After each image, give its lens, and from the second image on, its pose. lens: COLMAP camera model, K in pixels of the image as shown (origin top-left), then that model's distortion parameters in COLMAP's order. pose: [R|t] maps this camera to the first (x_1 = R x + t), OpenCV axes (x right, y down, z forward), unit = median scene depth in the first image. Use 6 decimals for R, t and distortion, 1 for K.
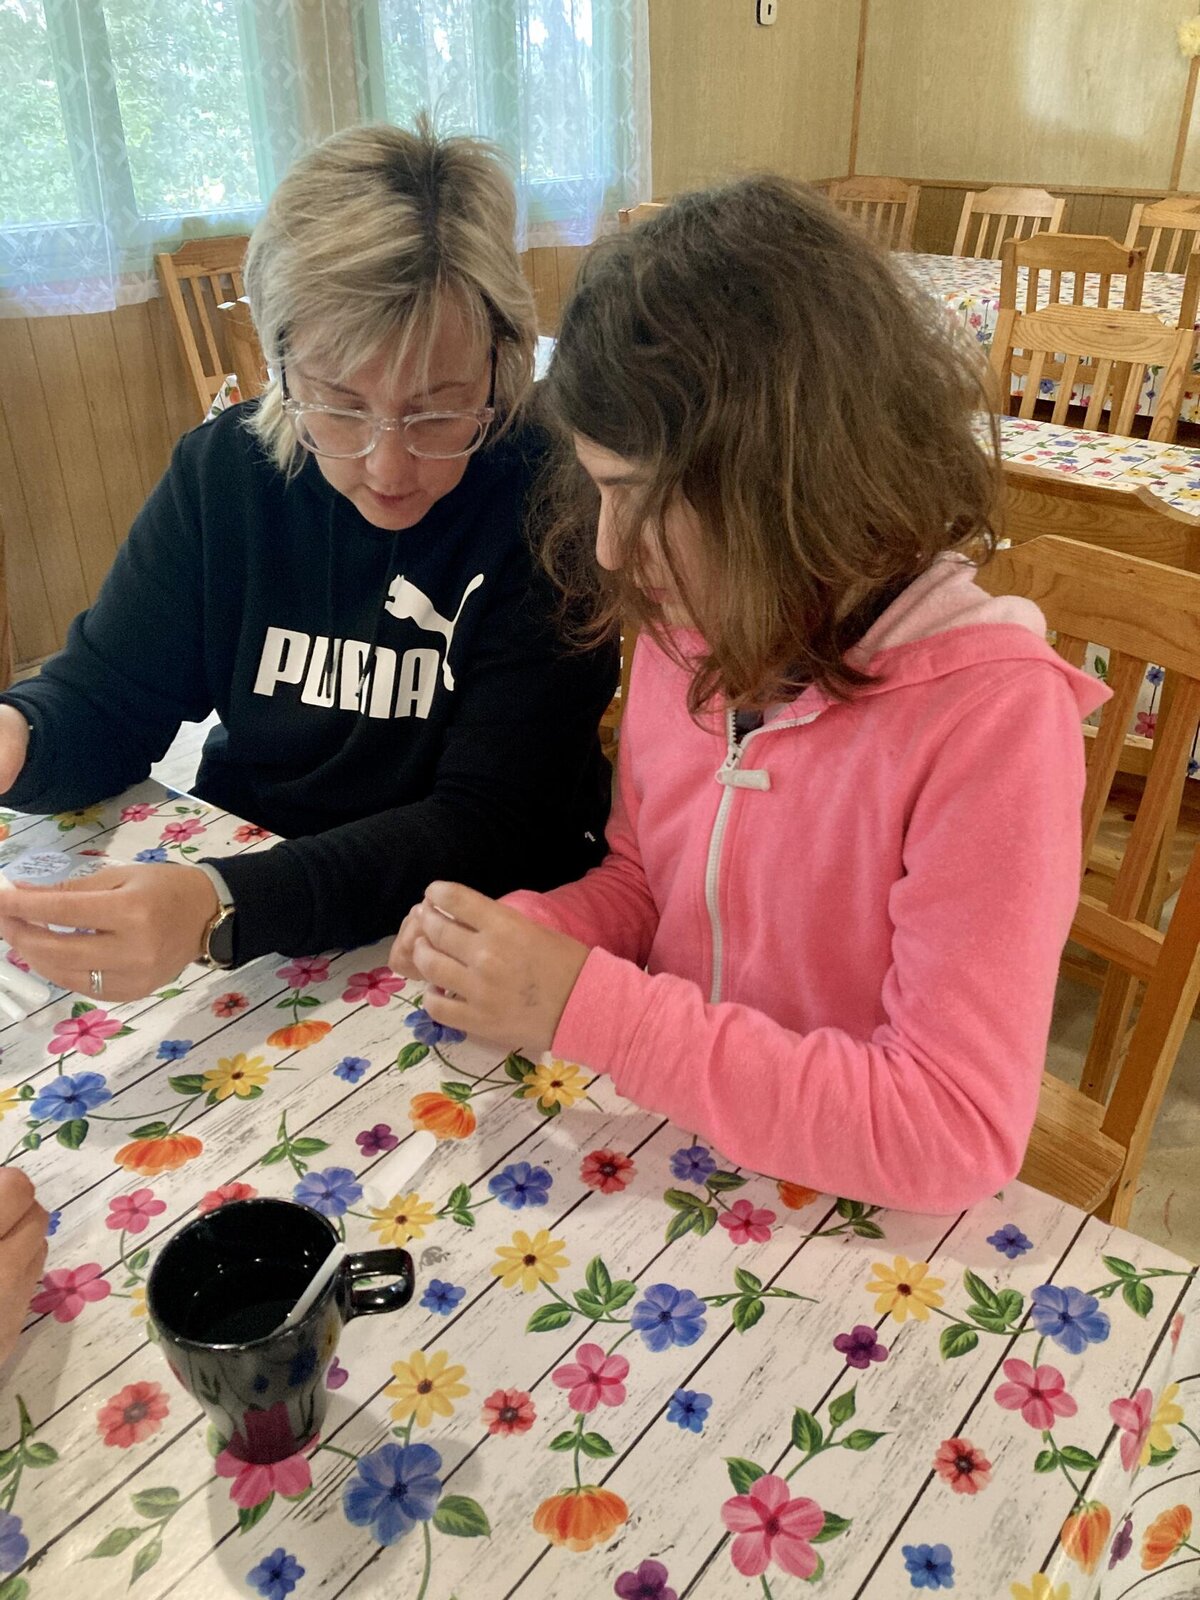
lens RADIAL K [[1276.6, 0, 600.0], [0, 1276.6, 800.0], [0, 0, 1]] dist [-0.008270, 0.017909]
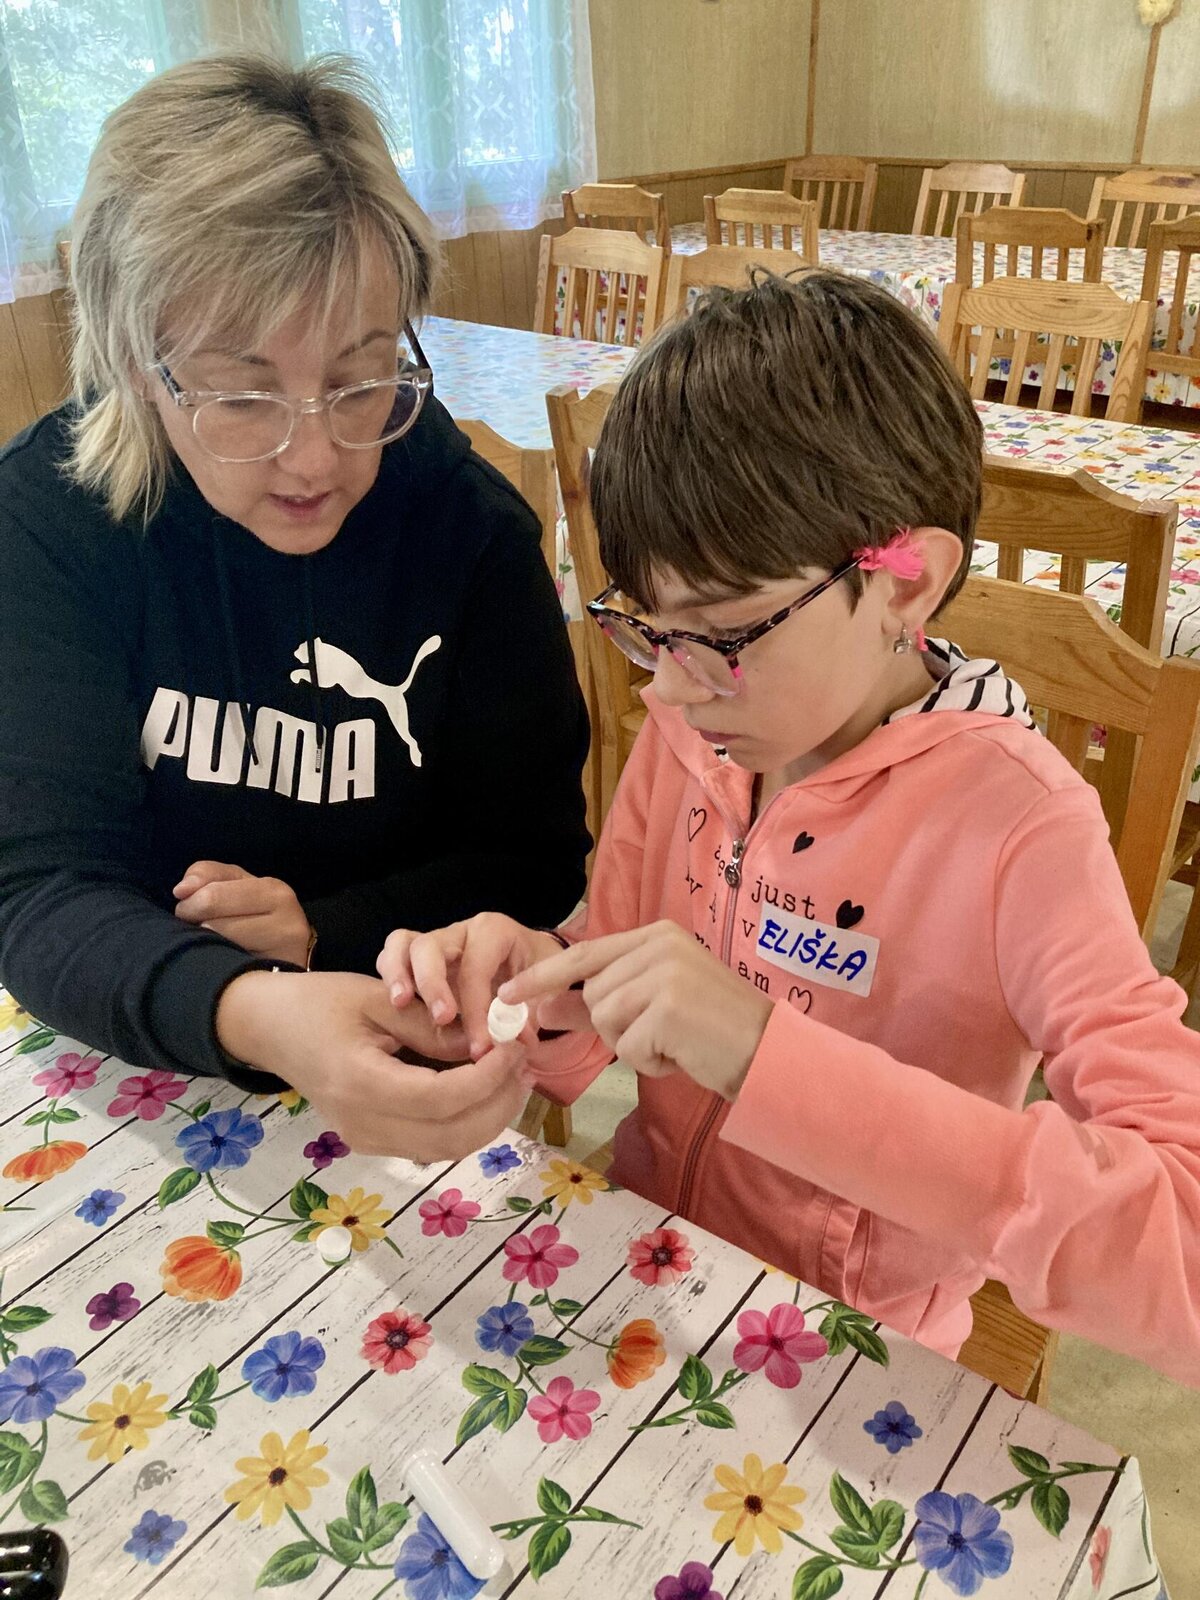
lens RADIAL K [[1276.6, 0, 600.0], [0, 1276.6, 800.0], [0, 0, 1]] dist [-0.008270, 0.017909]
pose [[0.999684, -0.022463, 0.011292, 0.130592], [0.022396, 0.999731, 0.005998, -0.050094], [-0.011424, -0.005743, 0.999918, 0.197872]]
